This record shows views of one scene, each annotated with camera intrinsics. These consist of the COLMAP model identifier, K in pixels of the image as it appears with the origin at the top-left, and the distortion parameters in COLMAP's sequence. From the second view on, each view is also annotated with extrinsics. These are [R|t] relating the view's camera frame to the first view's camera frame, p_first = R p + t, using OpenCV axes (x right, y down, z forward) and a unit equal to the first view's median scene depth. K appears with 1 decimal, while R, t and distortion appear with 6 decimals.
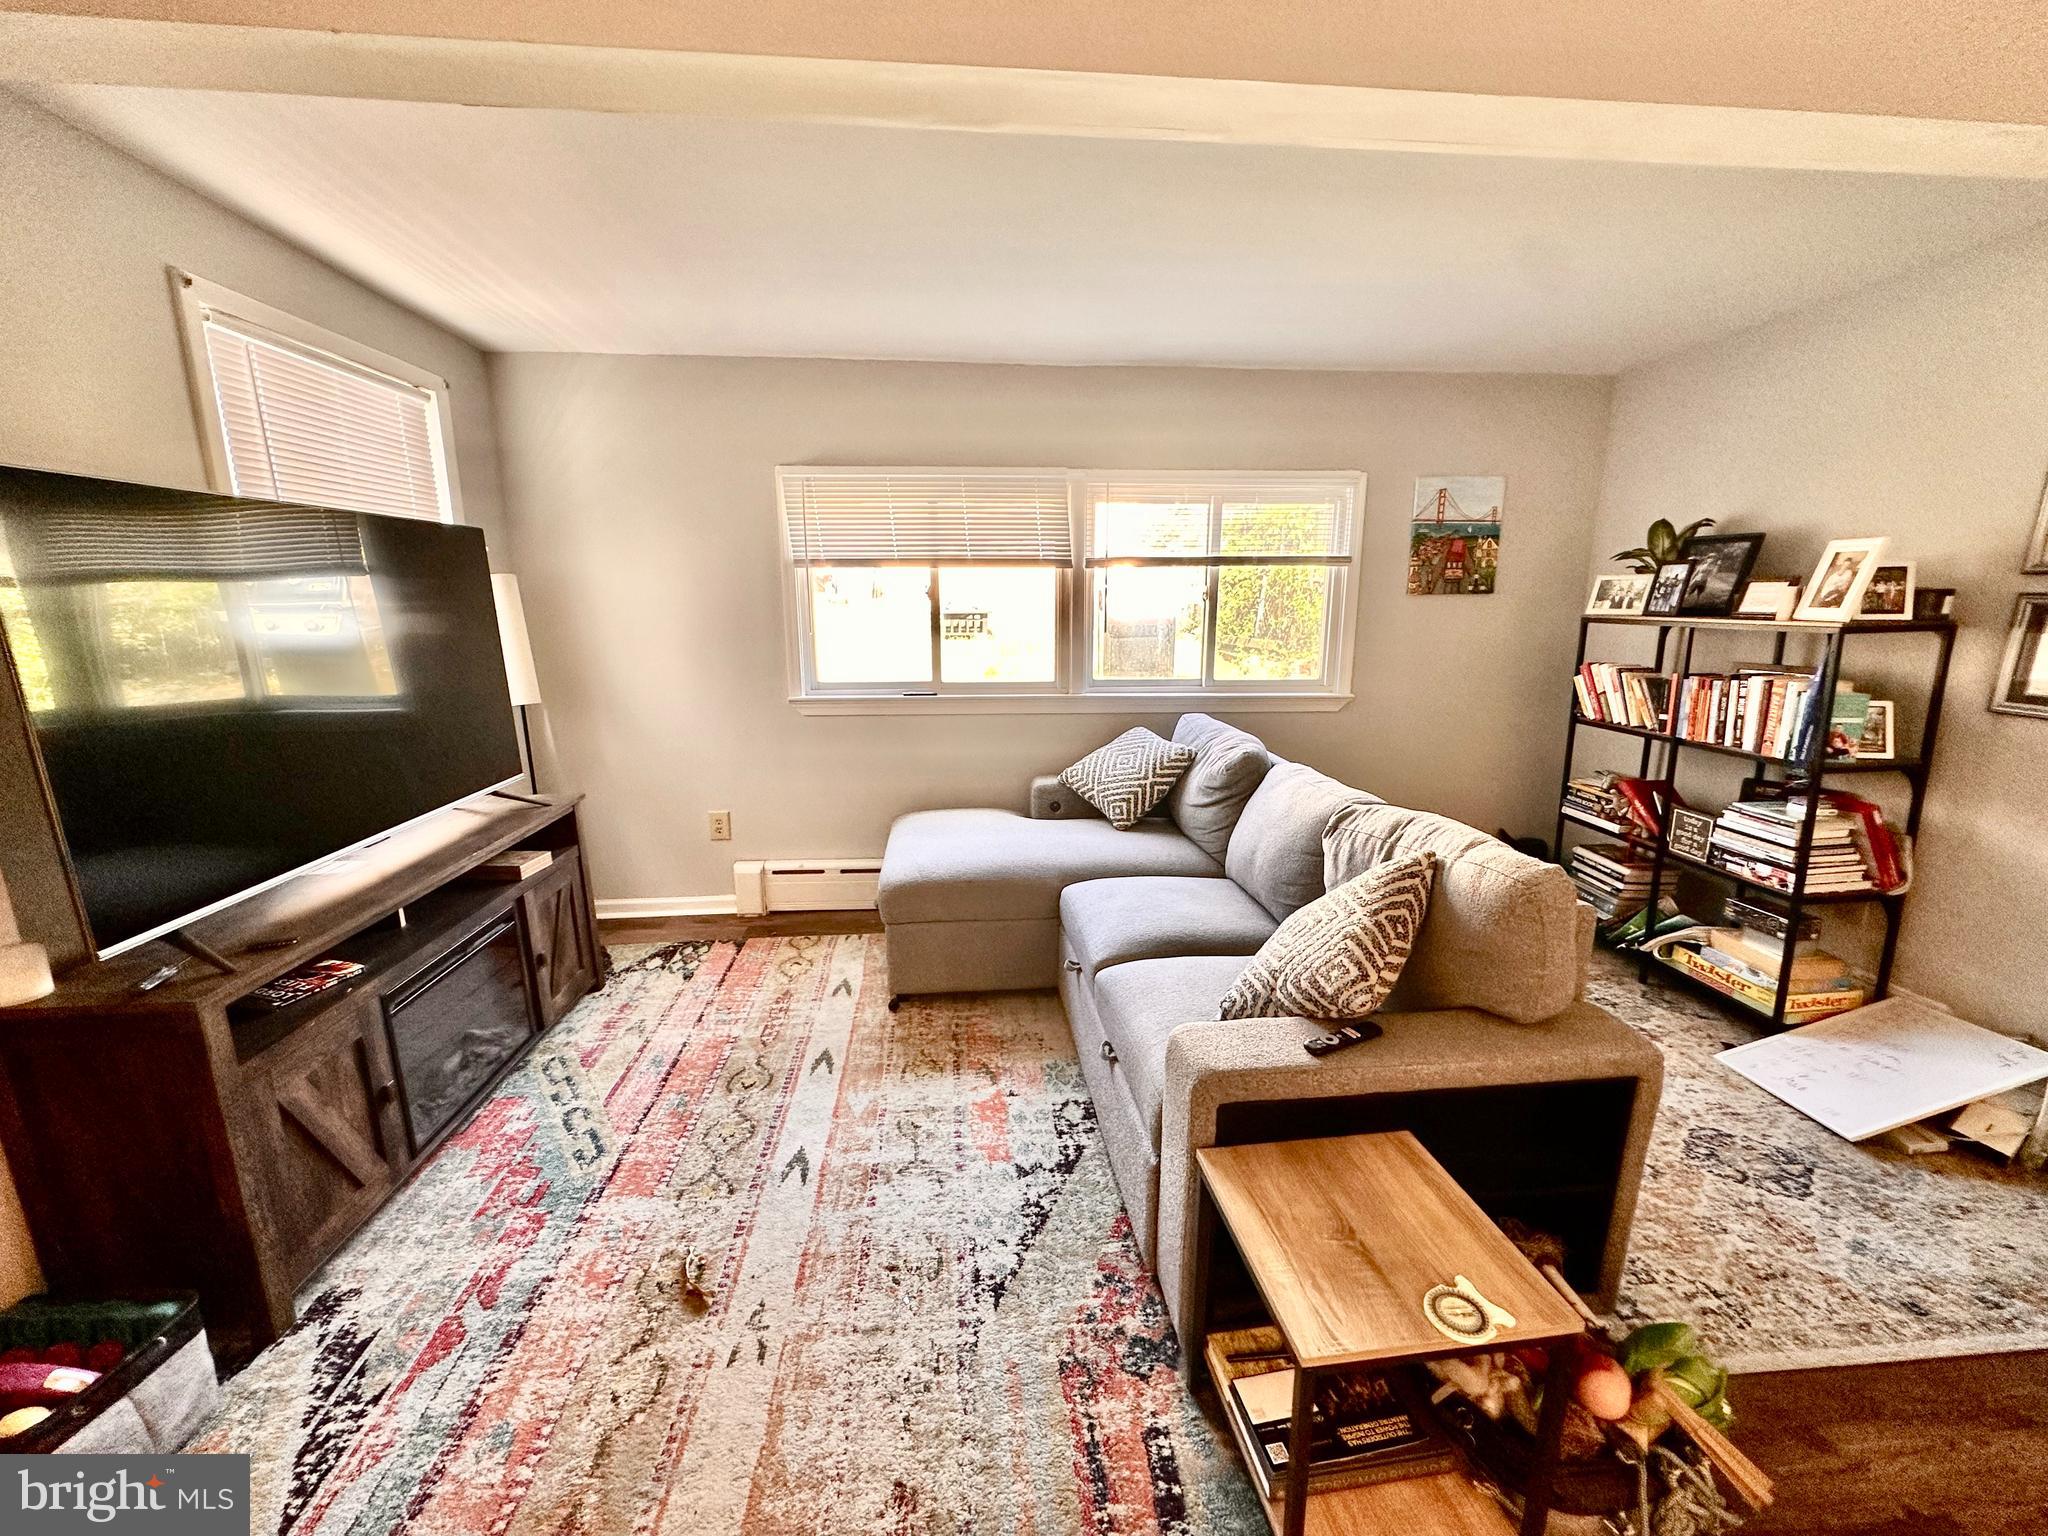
lens RADIAL K [[819.0, 0, 1025.0], [0, 819.0, 768.9], [0, 0, 1]] dist [-0.002101, 0.000896]
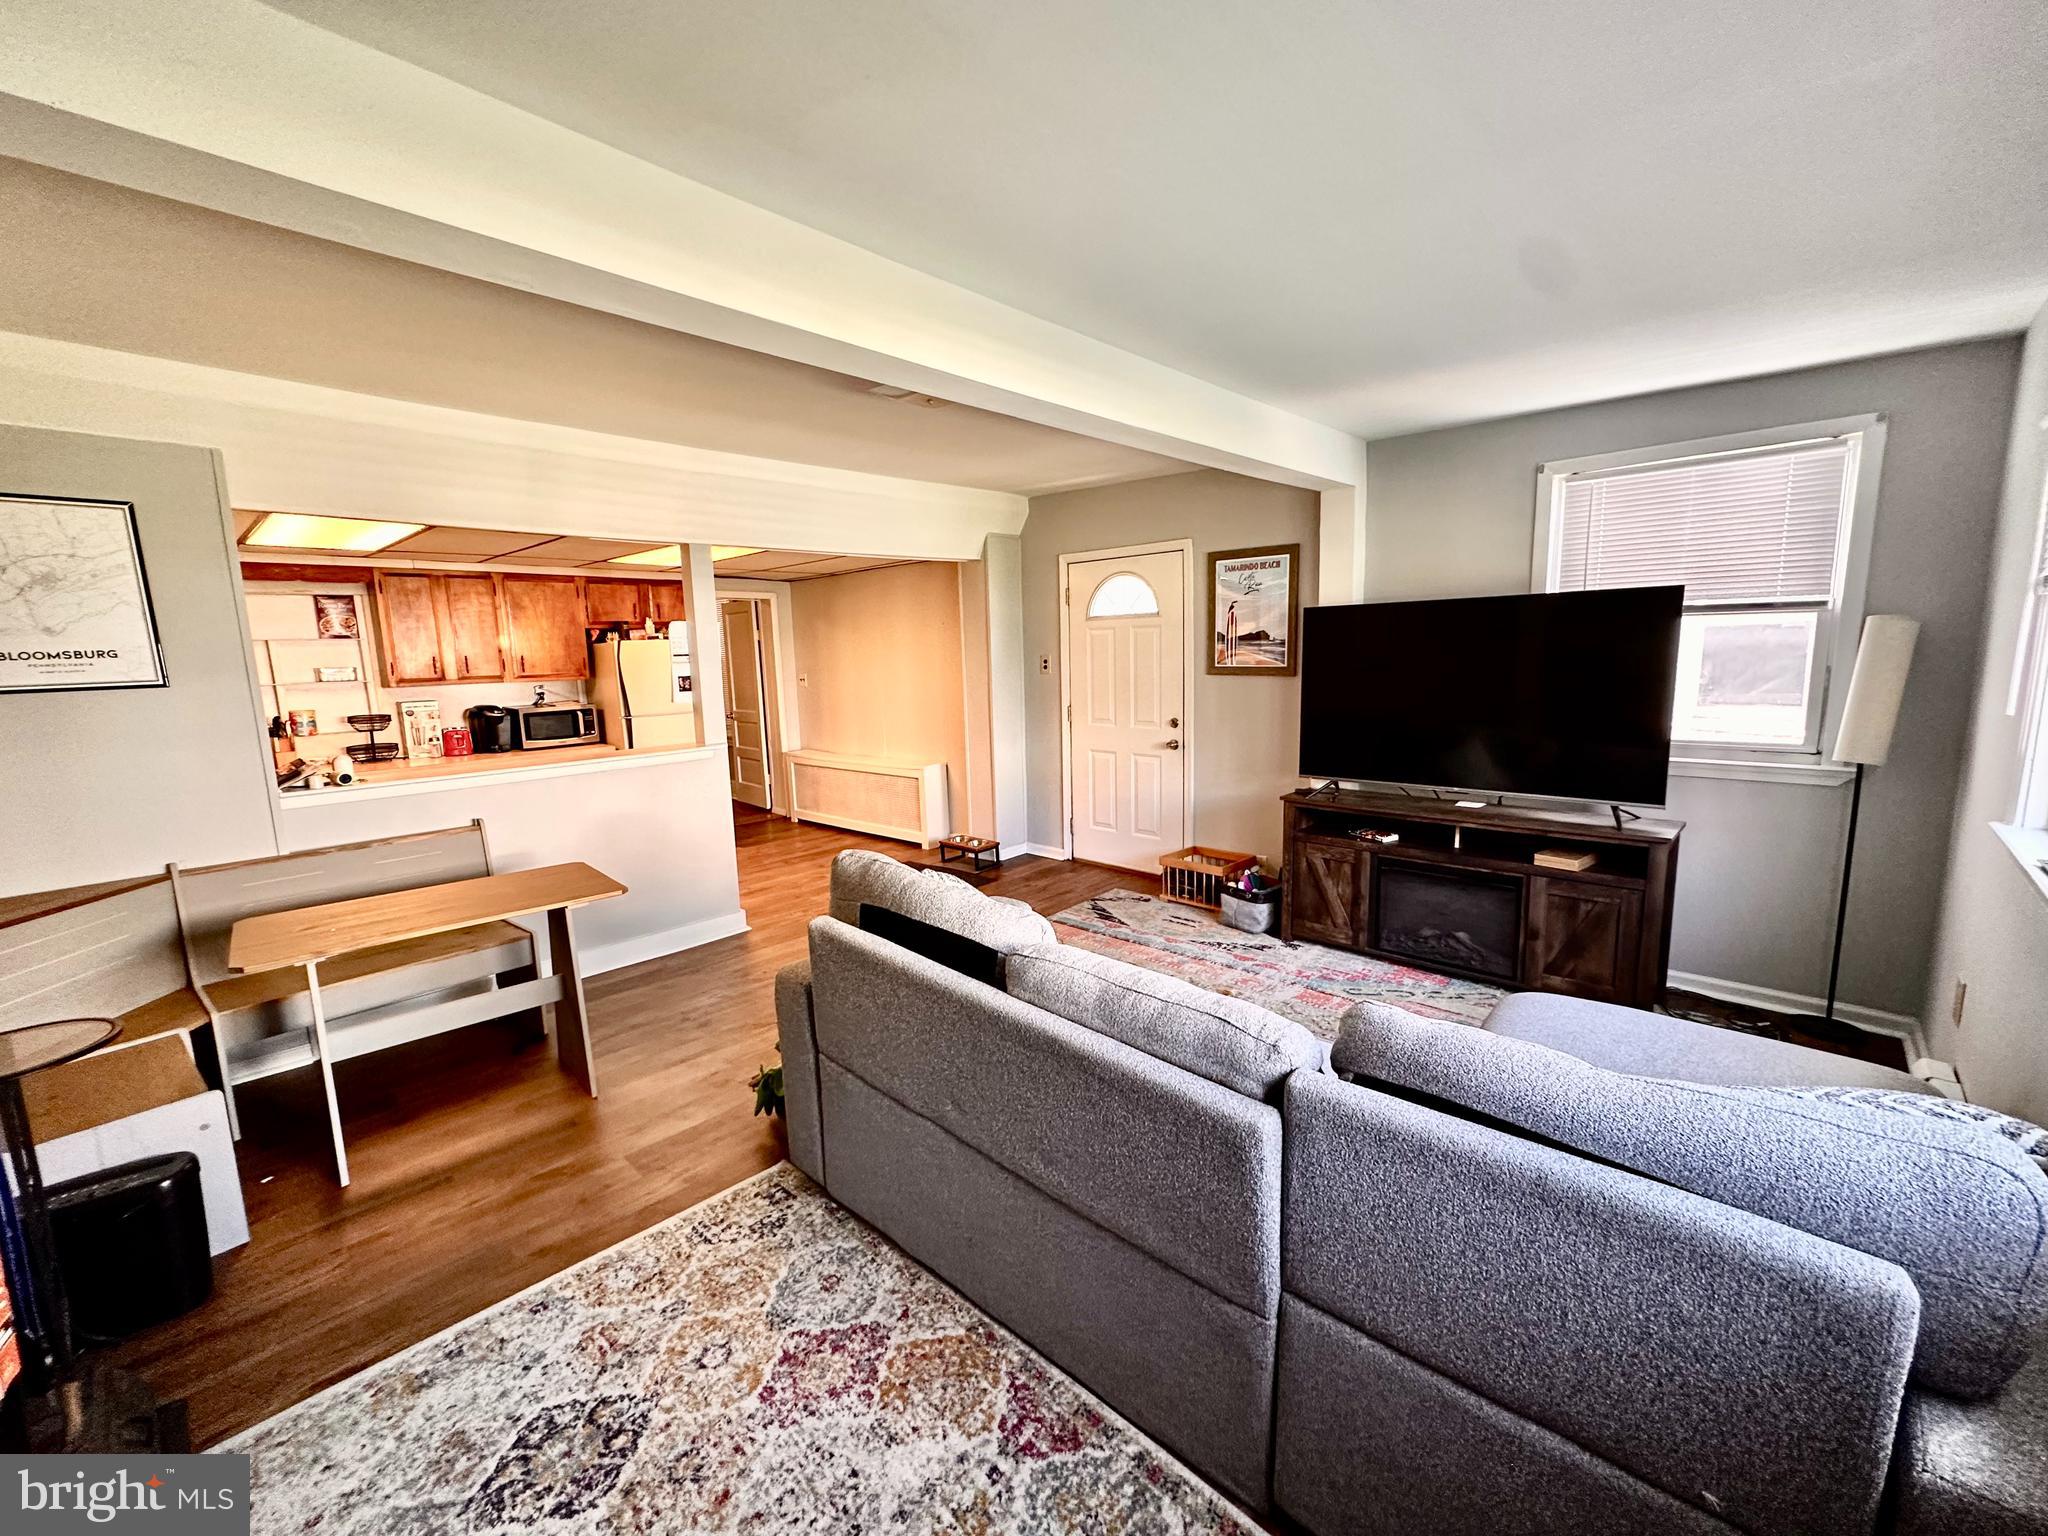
lens RADIAL K [[819.0, 0, 1016.9], [0, 819.0, 775.5], [0, 0, 1]] dist [-0.002101, 0.000896]
pose [[-0.754922, 0.123890, -0.644007, 0.741517], [-0.108173, 0.945021, 0.308600, -0.278684], [0.646832, 0.302632, -0.700015, 1.207349]]
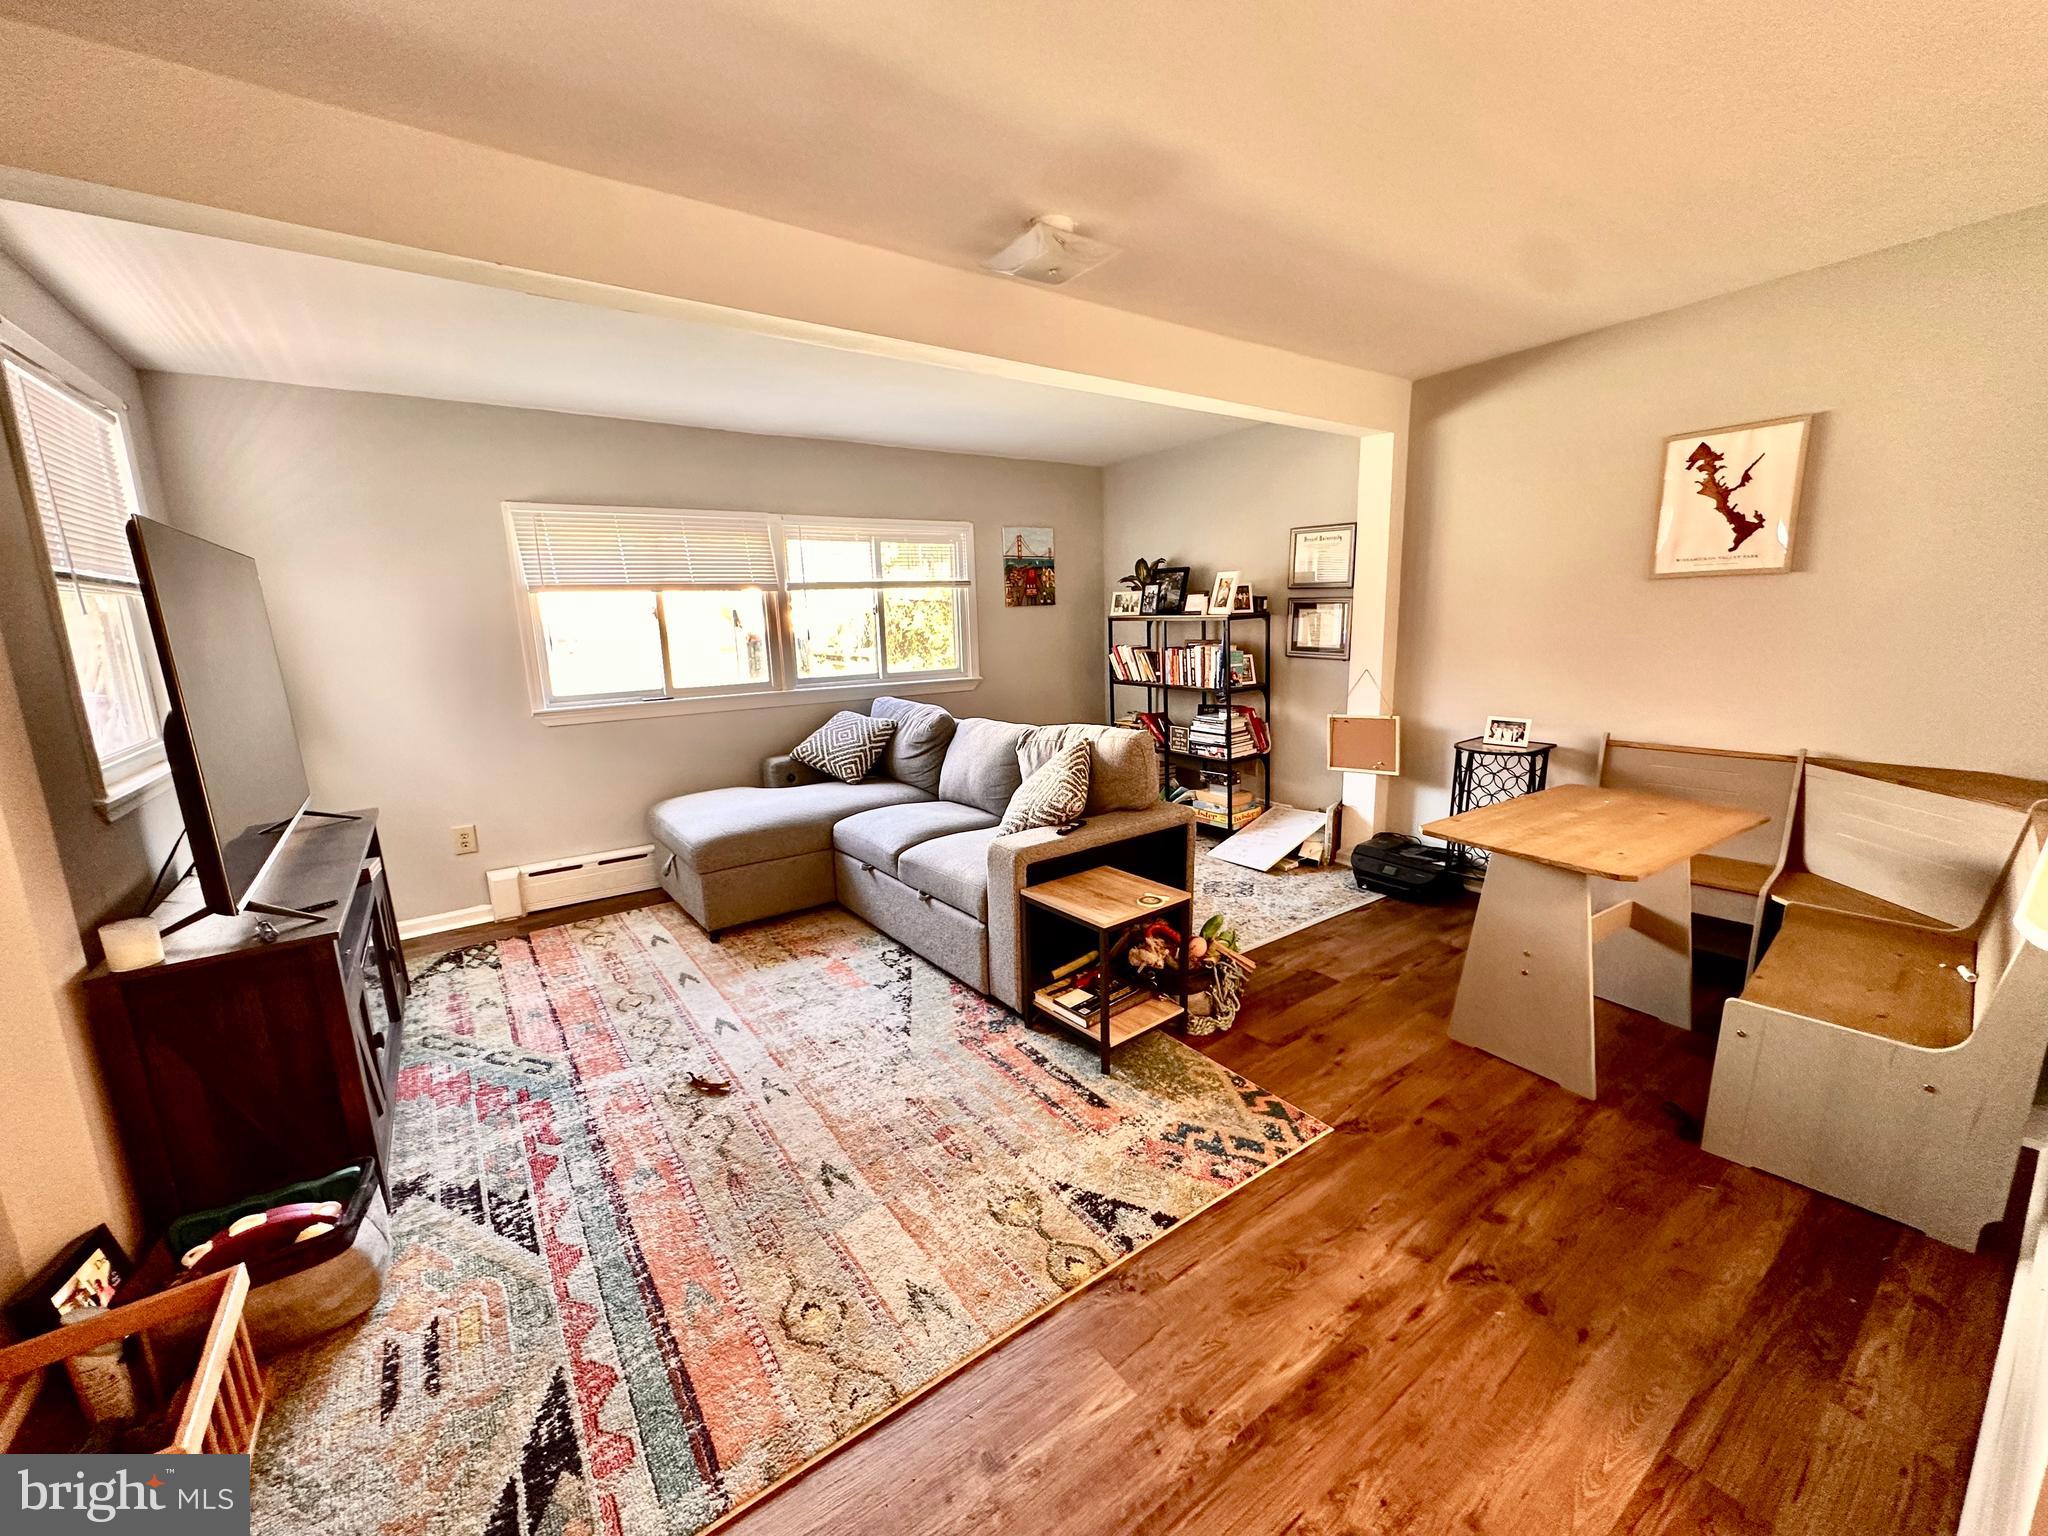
lens RADIAL K [[819.0, 0, 1030.2], [0, 819.0, 768.8], [0, 0, 1]] dist [-0.002101, 0.000896]
pose [[0.852807, -0.120665, 0.508095, -0.364554], [0.132777, 0.991067, 0.012504, 0.081970], [-0.505065, 0.056800, 0.861210, -0.350316]]
